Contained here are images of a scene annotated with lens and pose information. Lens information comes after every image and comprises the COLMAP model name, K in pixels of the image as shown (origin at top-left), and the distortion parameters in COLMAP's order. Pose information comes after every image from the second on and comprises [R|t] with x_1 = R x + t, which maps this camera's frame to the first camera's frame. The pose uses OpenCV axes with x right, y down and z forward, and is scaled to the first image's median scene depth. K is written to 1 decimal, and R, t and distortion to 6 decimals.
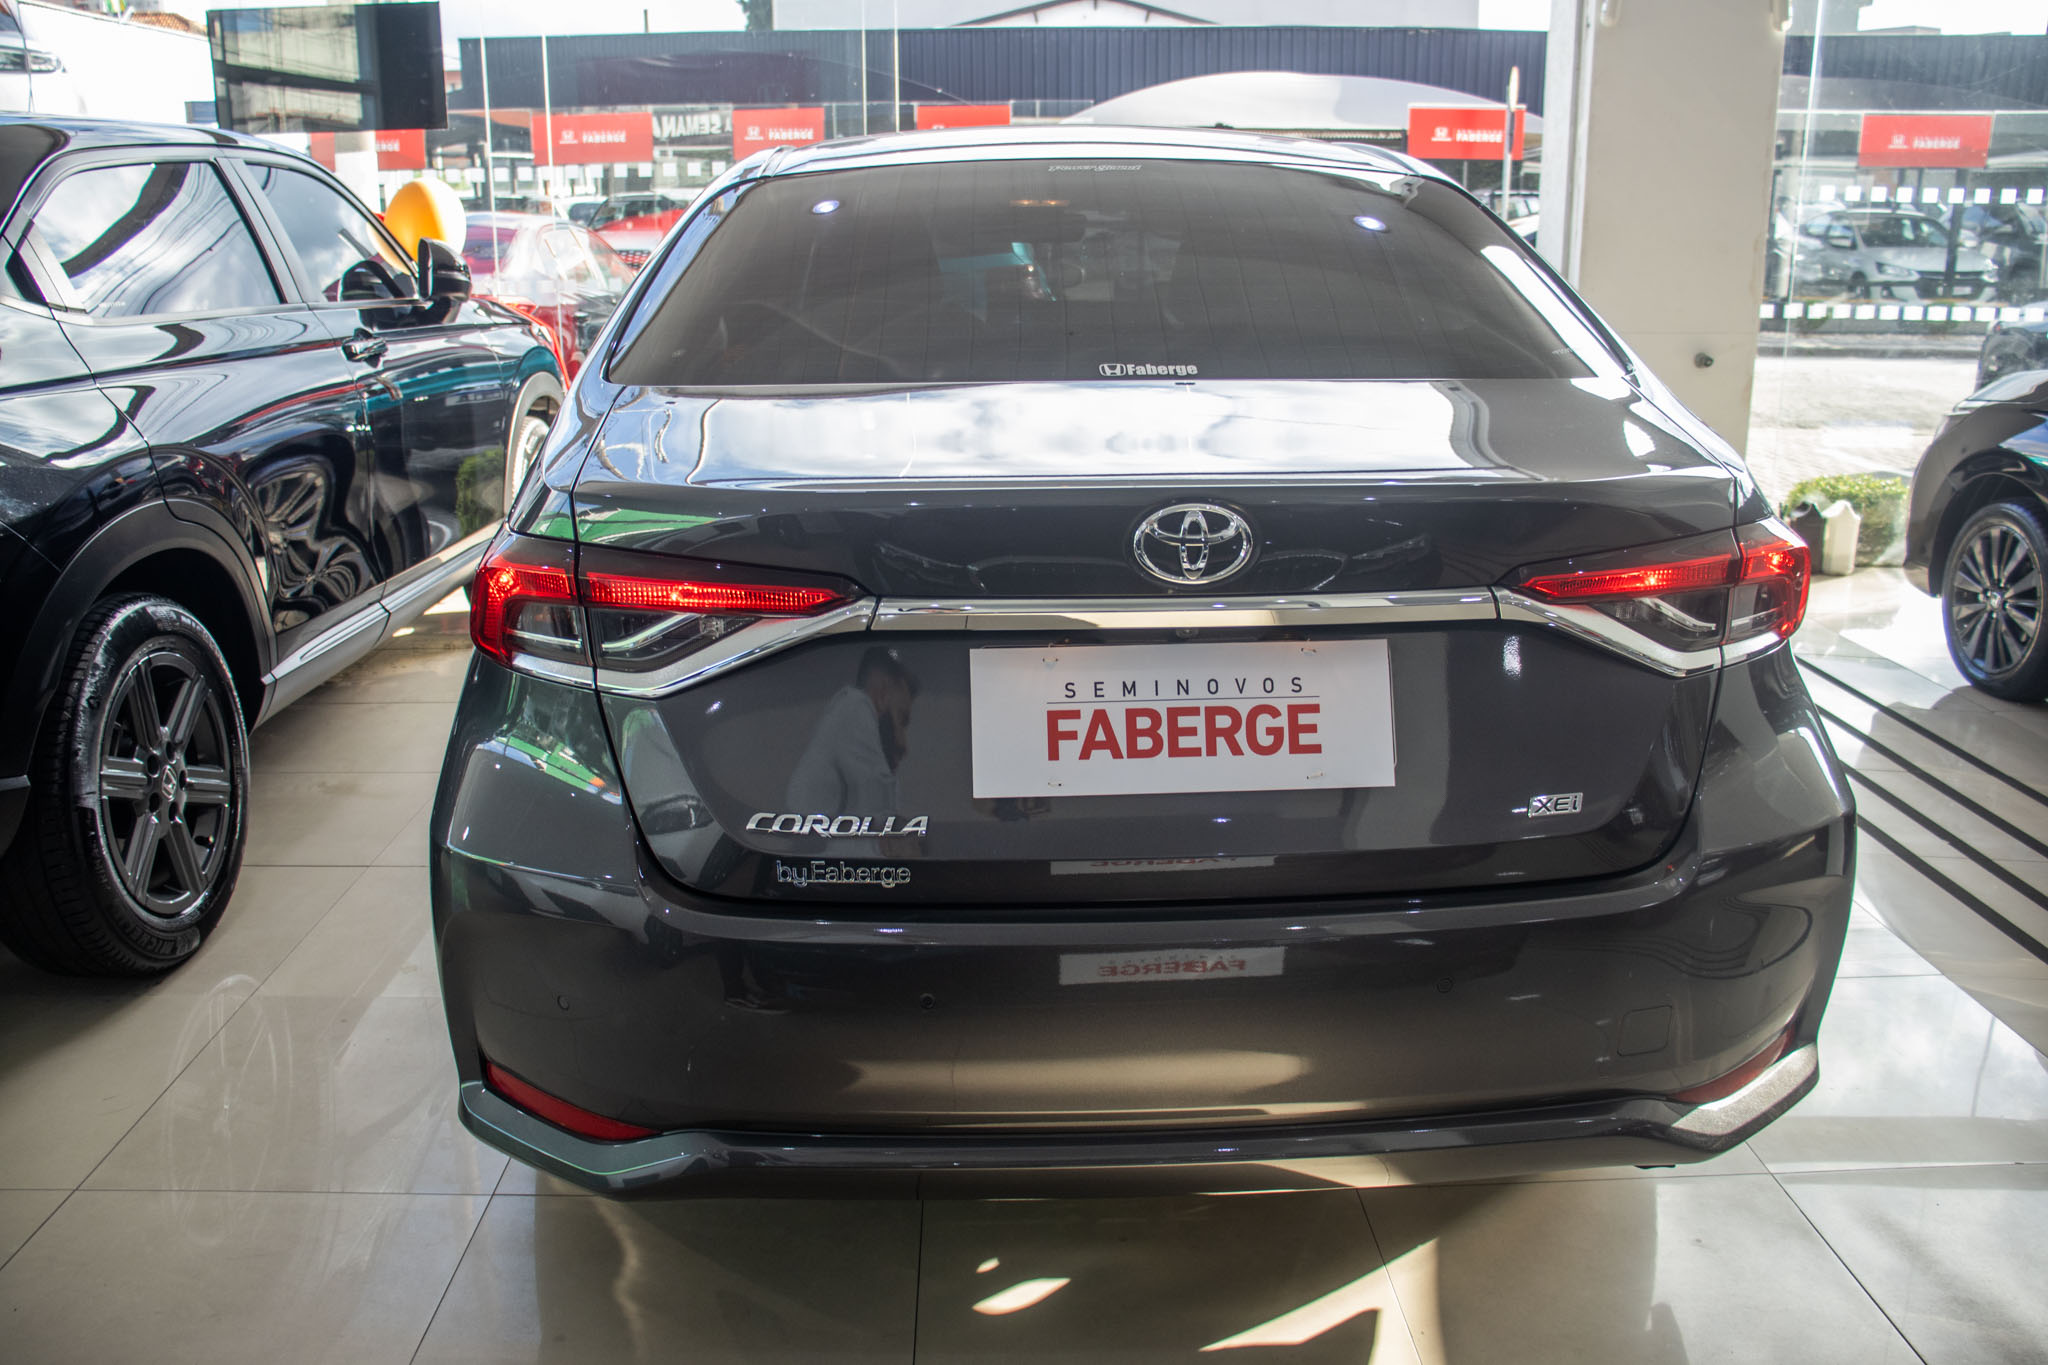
lens RADIAL K [[1674.6, 0, 1024.9], [0, 1674.6, 640.0], [0, 0, 1]] dist [-0.236900, 0.252122]
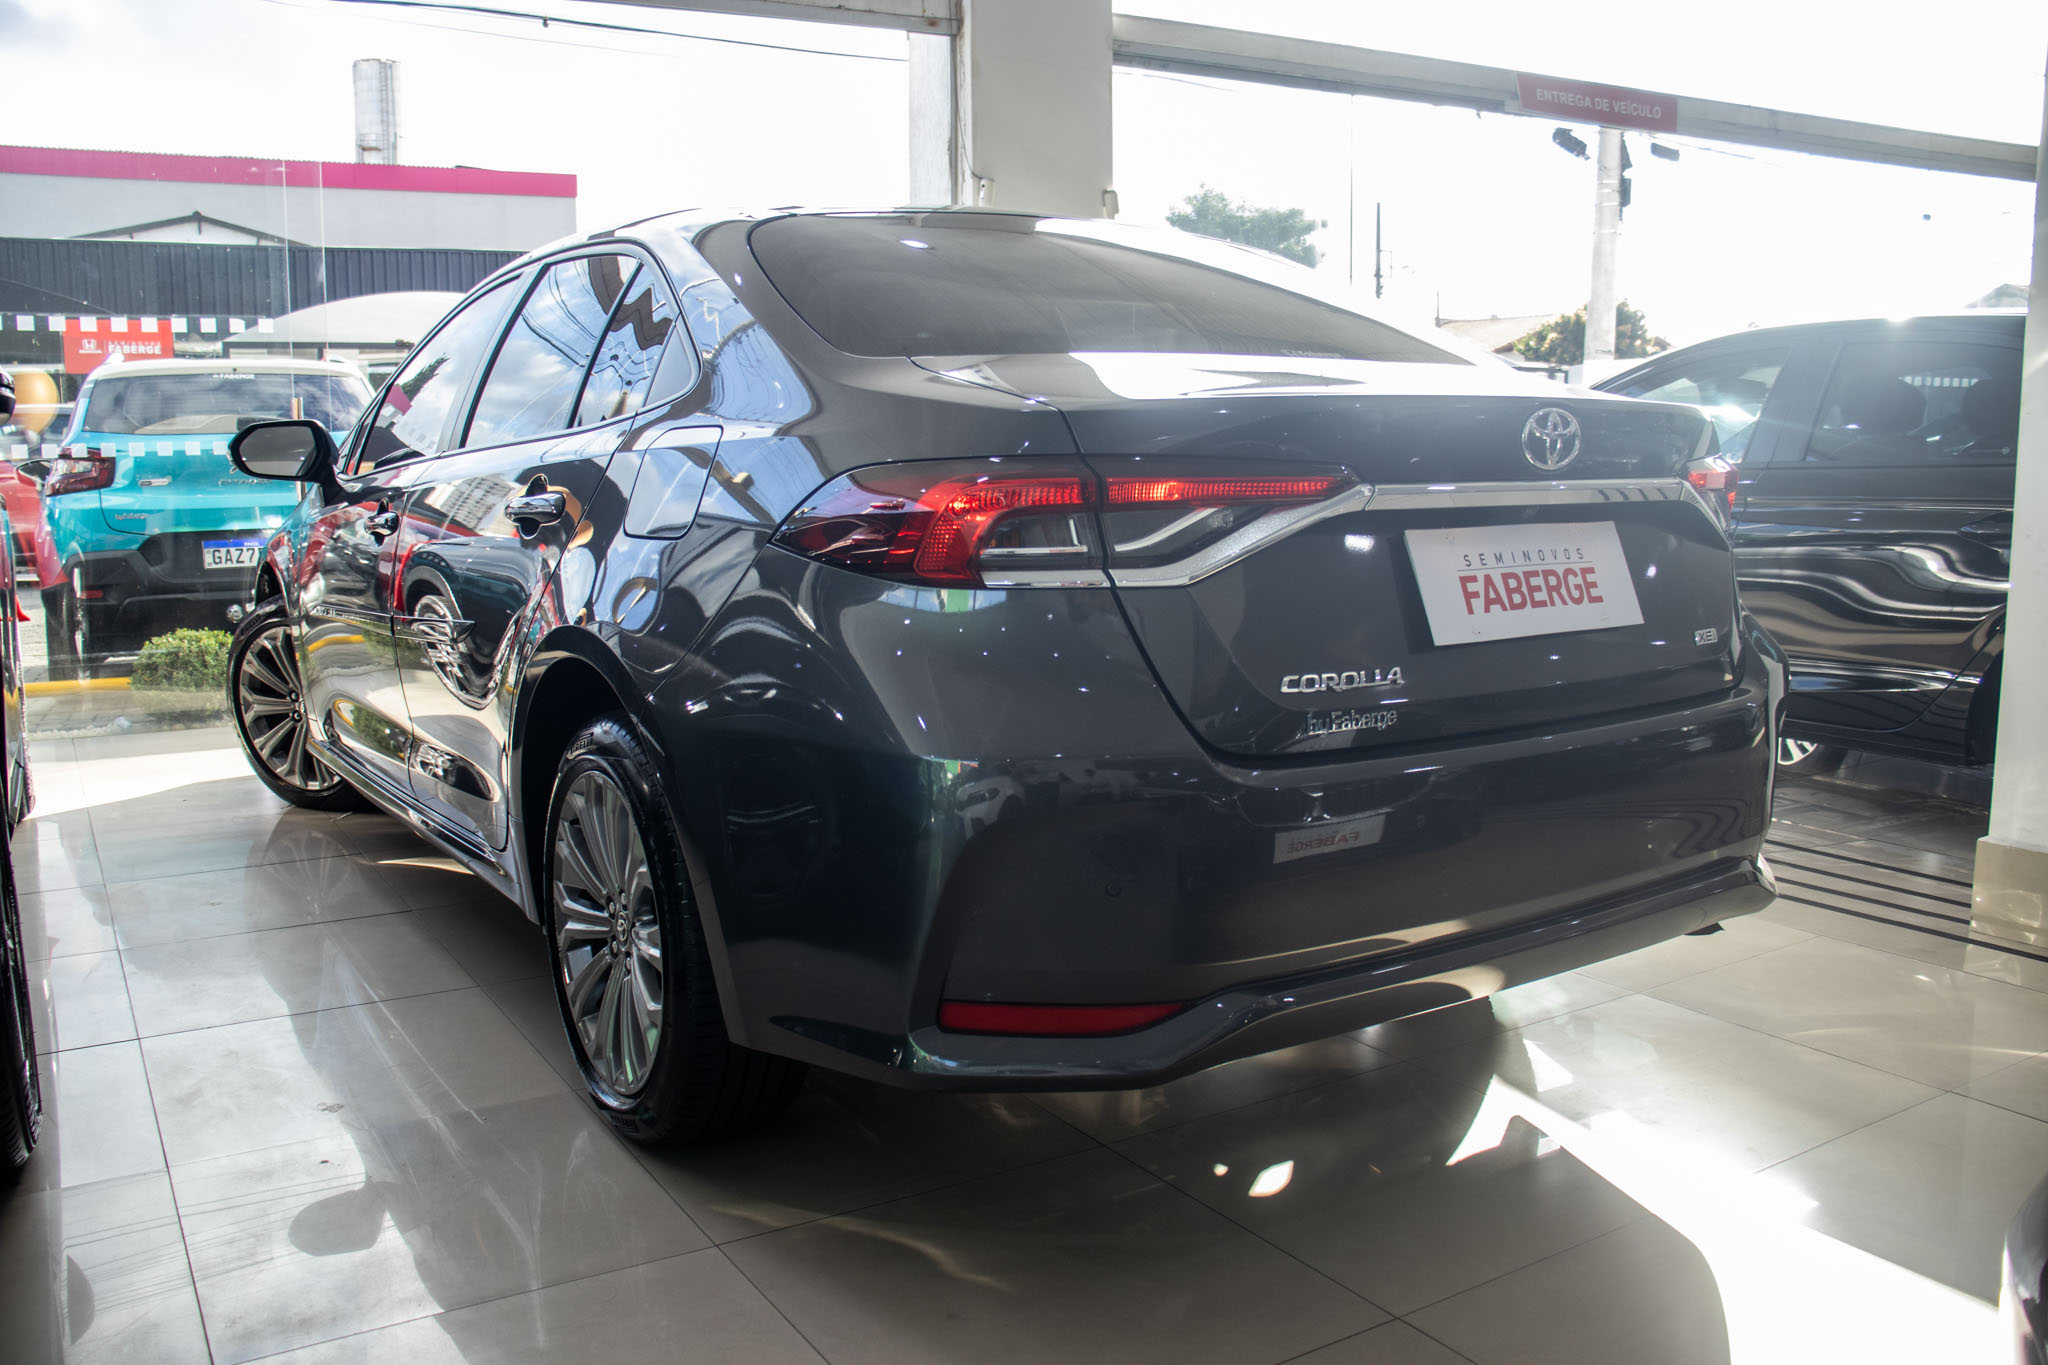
lens RADIAL K [[1674.6, 0, 1024.9], [0, 1674.6, 640.0], [0, 0, 1]] dist [-0.236900, 0.252122]
pose [[0.864123, -0.060788, 0.499596, -0.888810], [0.128746, 0.986348, -0.102672, 0.174113], [-0.486534, 0.153043, 0.860153, 0.099443]]
